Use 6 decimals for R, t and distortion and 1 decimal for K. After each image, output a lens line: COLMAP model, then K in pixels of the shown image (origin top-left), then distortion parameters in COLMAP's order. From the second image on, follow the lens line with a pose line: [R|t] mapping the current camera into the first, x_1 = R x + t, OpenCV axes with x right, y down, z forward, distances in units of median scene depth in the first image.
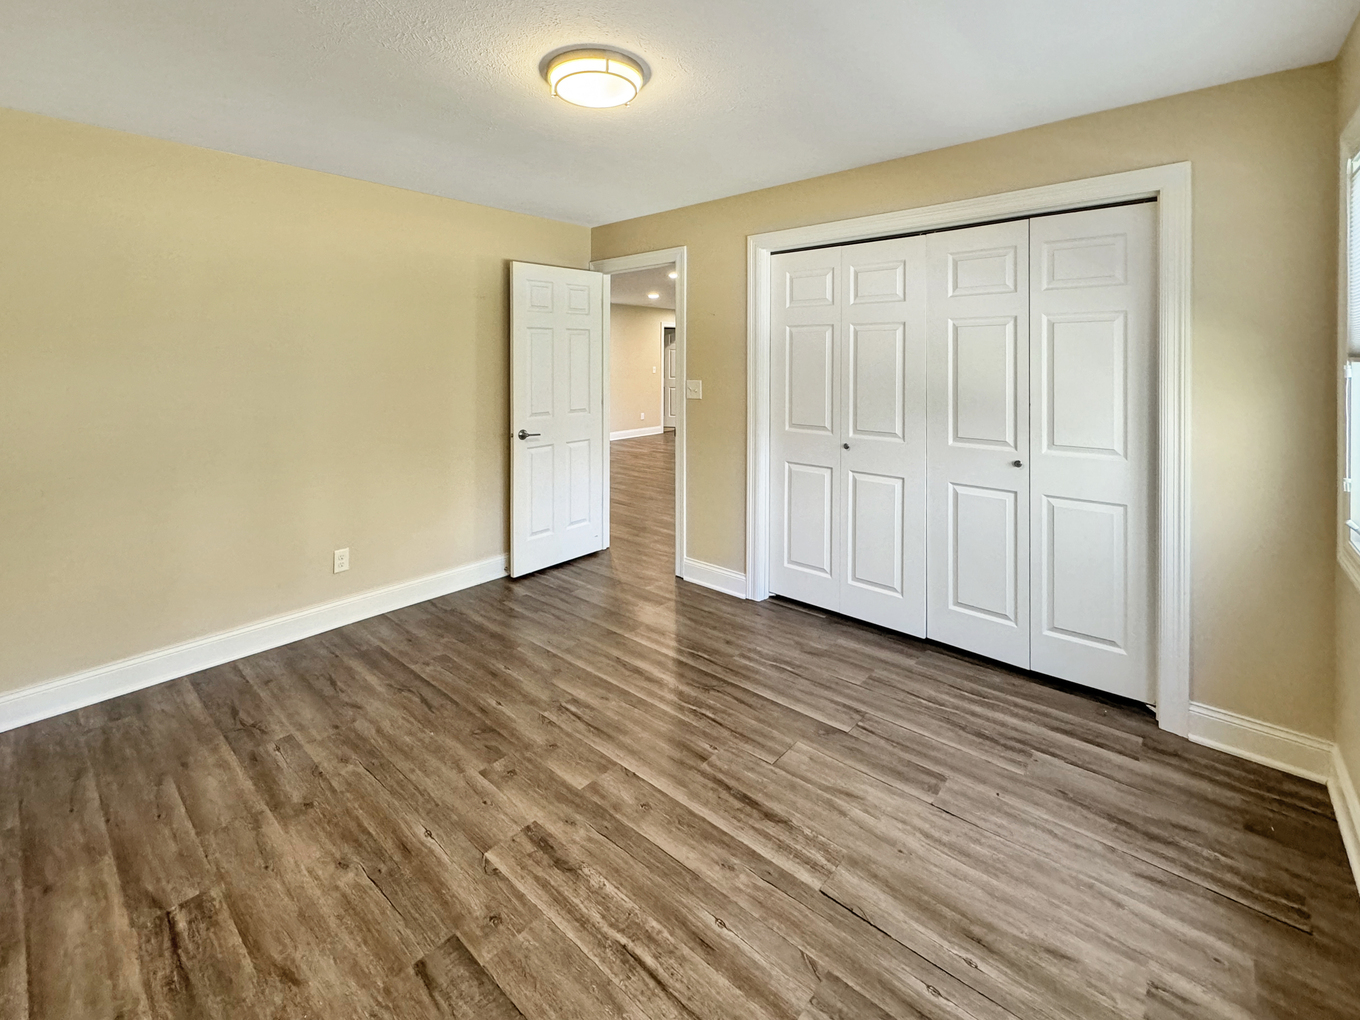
lens RADIAL K [[586.6, 0, 678.9], [0, 586.6, 500.0], [0, 0, 1]] dist [0.003454, -0.000145]
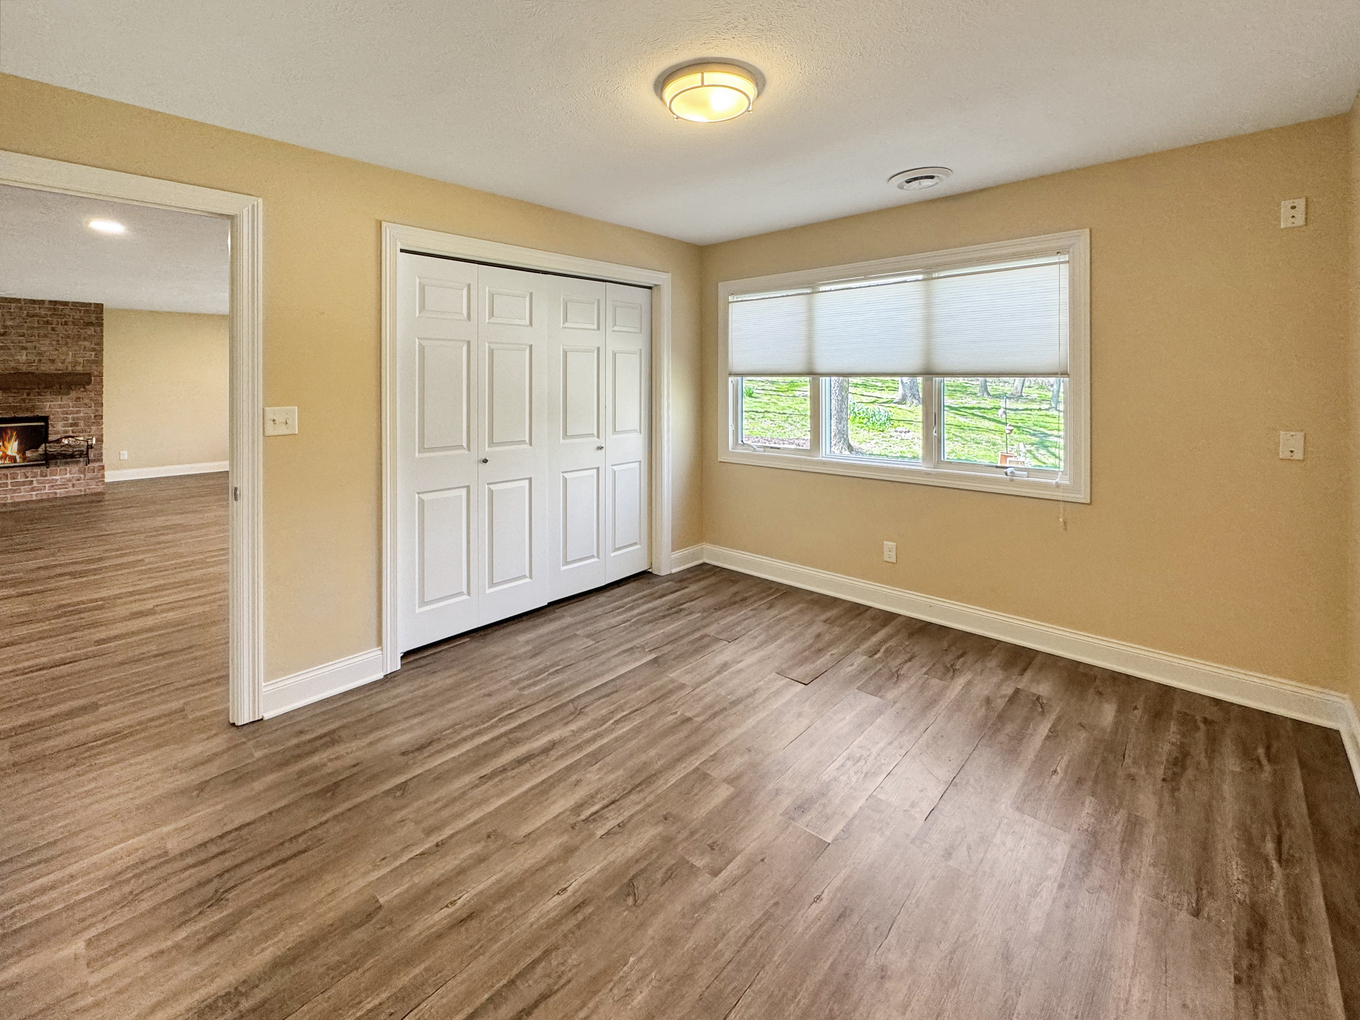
lens RADIAL K [[551.4, 0, 678.8], [0, 551.4, 519.4], [0, 0, 1]] dist [0.002830, -0.000182]
pose [[0.051439, -0.249177, 0.967091, -0.790005], [0.236154, 0.943944, 0.230653, -0.164113], [-0.970353, 0.216518, 0.107400, 0.700602]]
